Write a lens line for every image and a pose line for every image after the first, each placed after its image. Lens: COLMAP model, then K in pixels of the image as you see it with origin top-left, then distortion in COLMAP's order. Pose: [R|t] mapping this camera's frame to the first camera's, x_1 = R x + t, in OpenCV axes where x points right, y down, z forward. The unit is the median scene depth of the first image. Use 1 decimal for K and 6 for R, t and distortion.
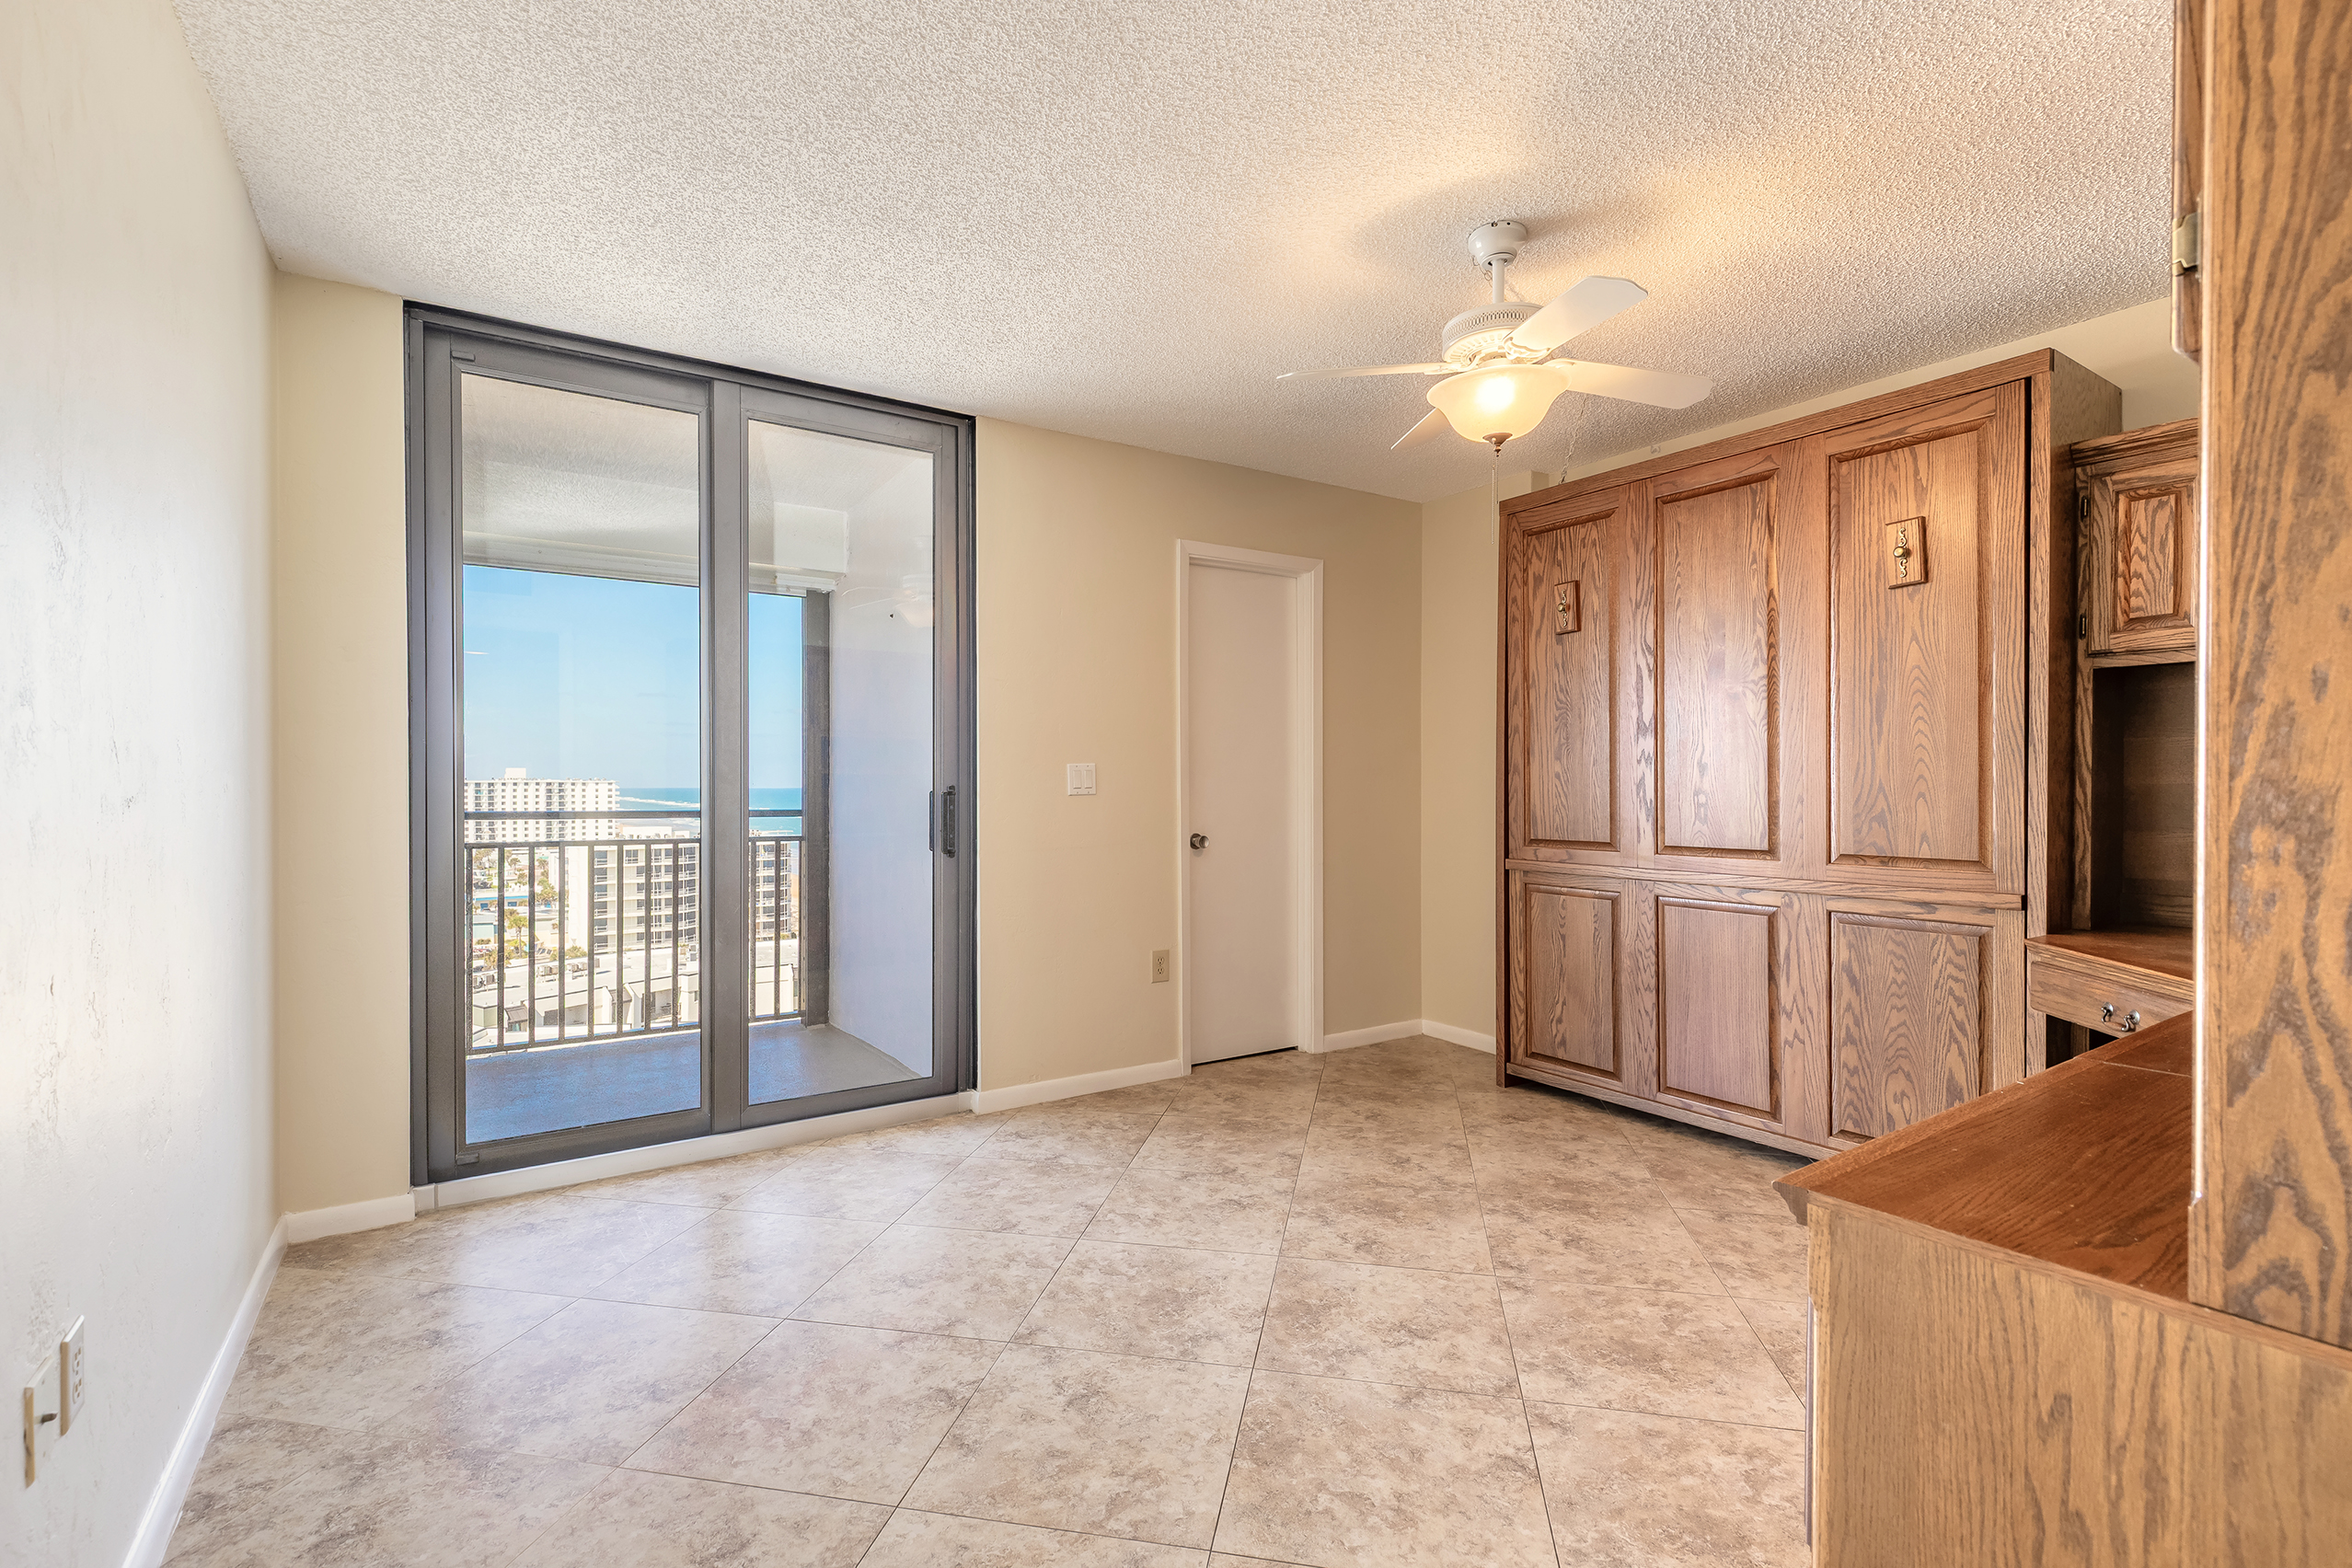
lens RADIAL K [[1061.8, 0, 1169.0], [0, 1061.8, 785.7], [0, 0, 1]] dist [0.007380, -0.000952]
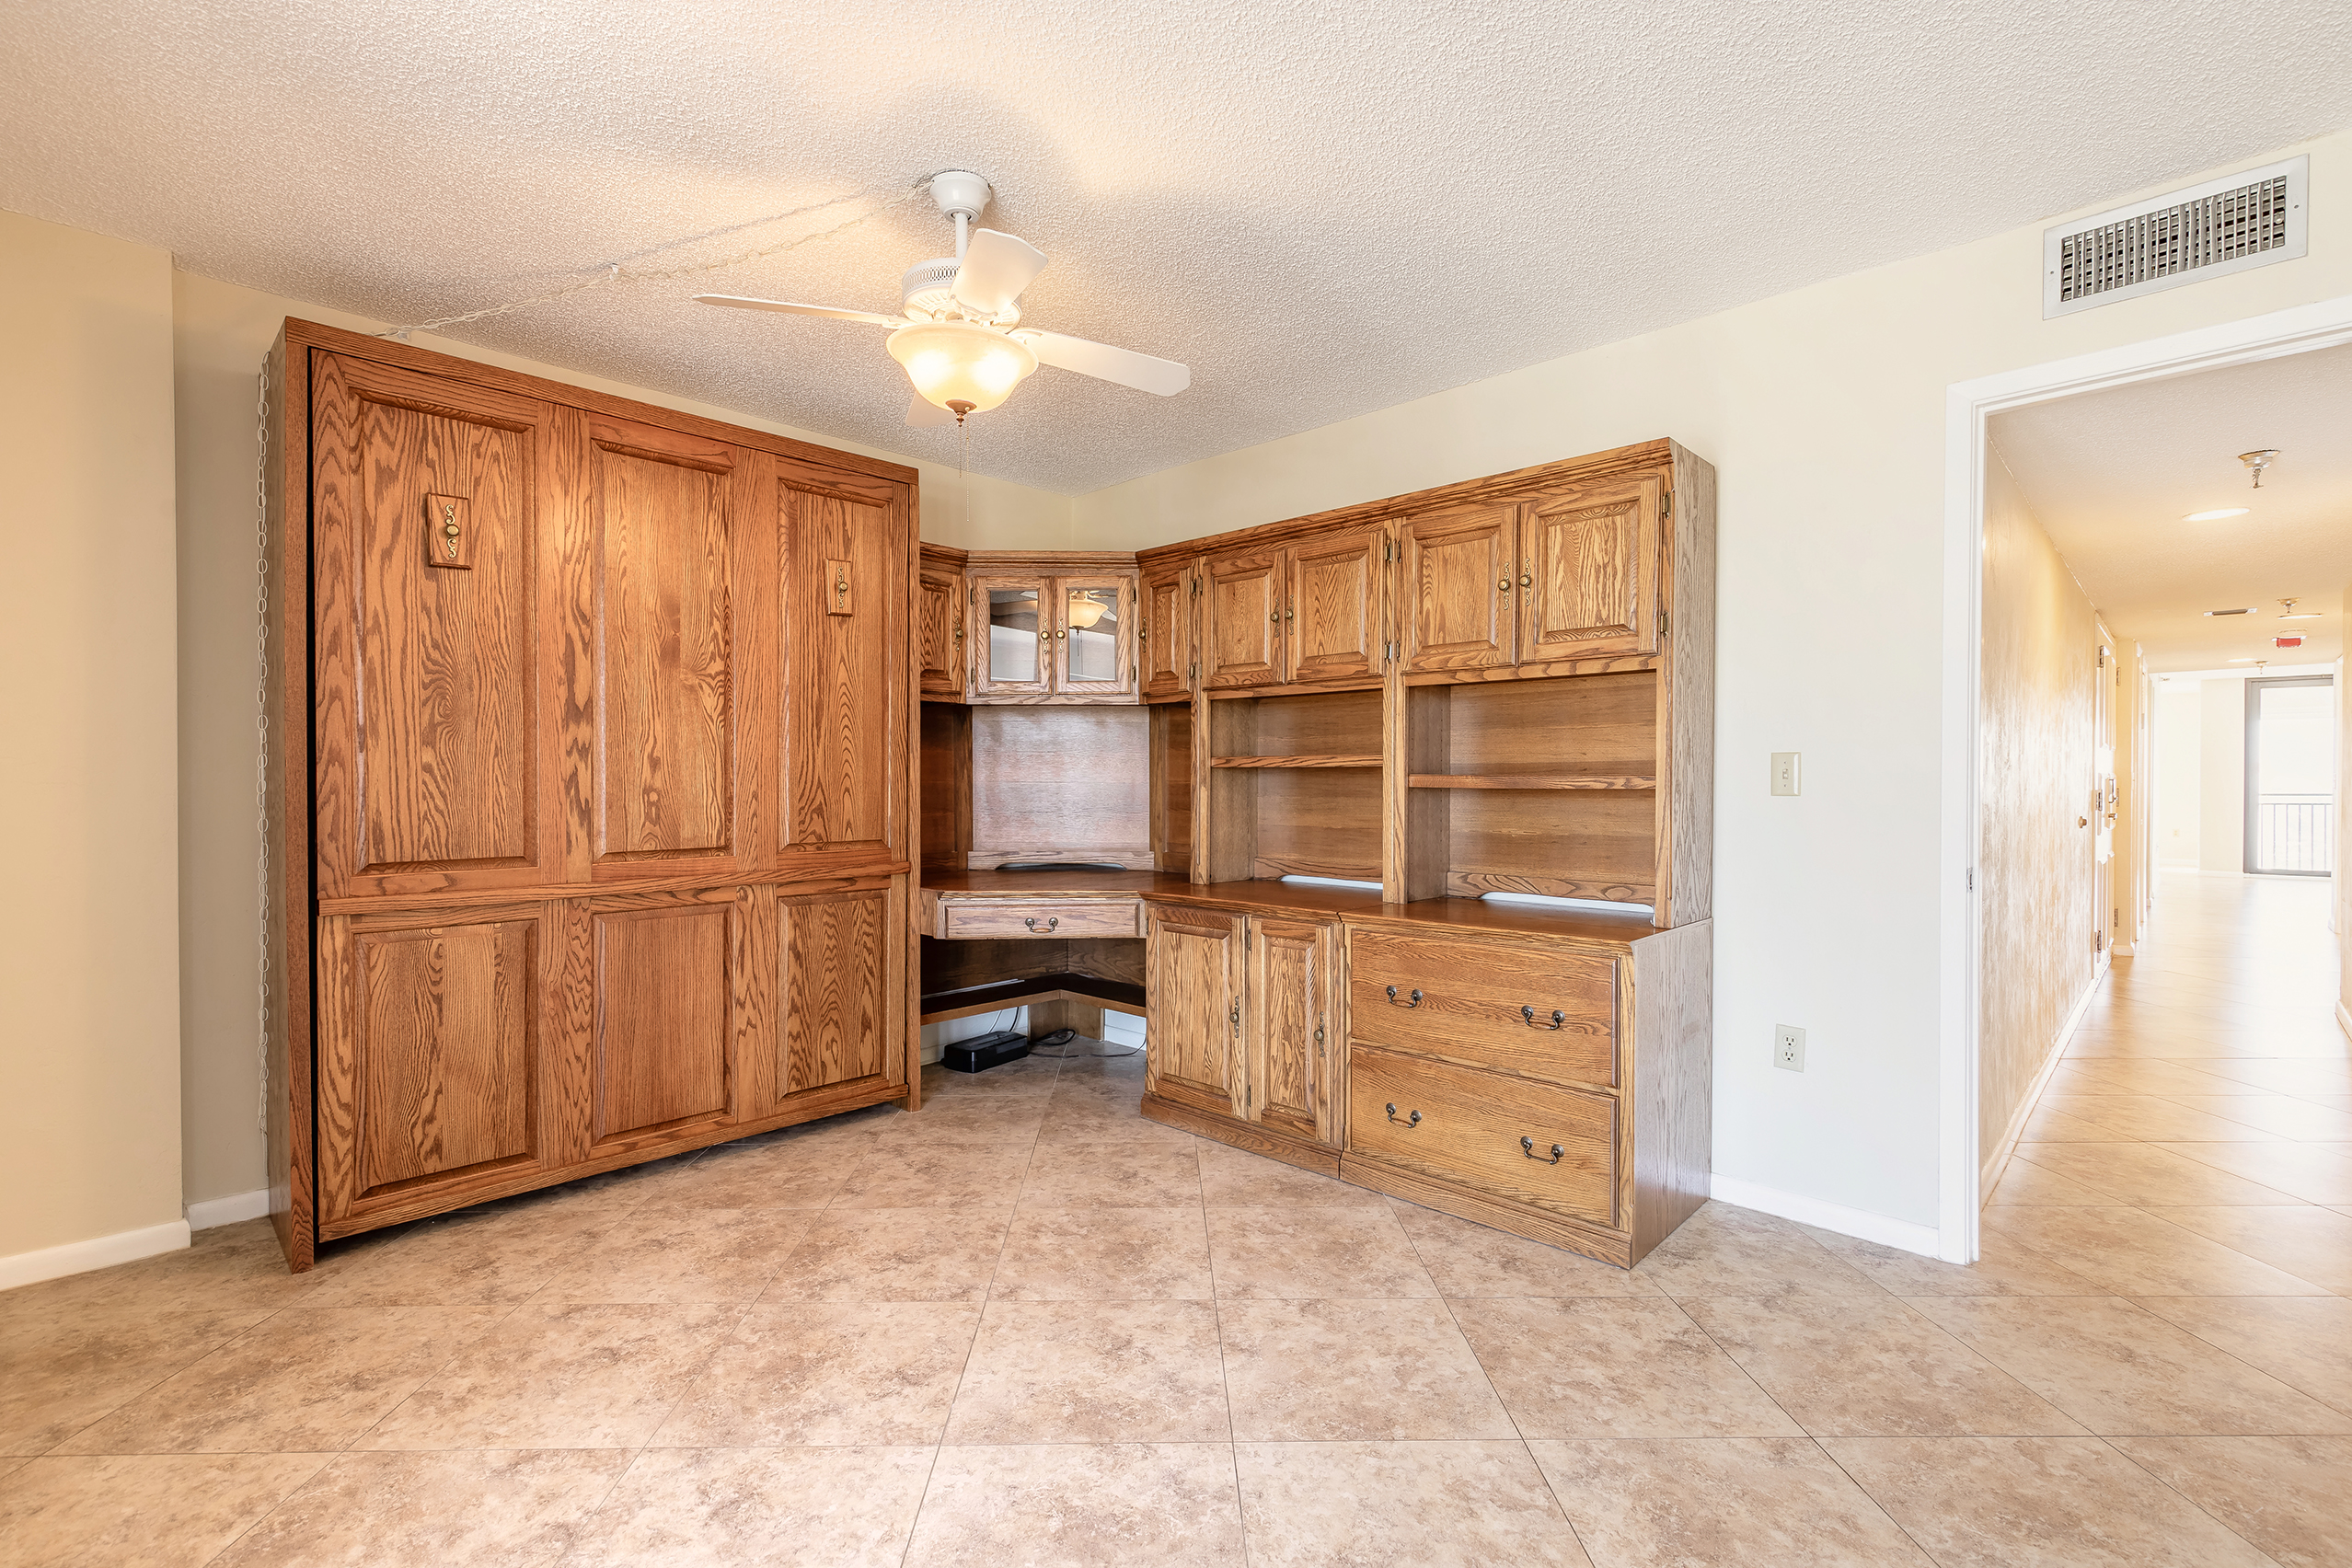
lens RADIAL K [[1061.8, 0, 1165.9], [0, 1061.8, 789.1], [0, 0, 1]] dist [0.007380, -0.000952]
pose [[-0.219315, -0.008367, 0.975618, -0.497014], [0.000269, 0.999963, 0.008637, -0.002131], [-0.975654, 0.002157, -0.219305, 0.806751]]
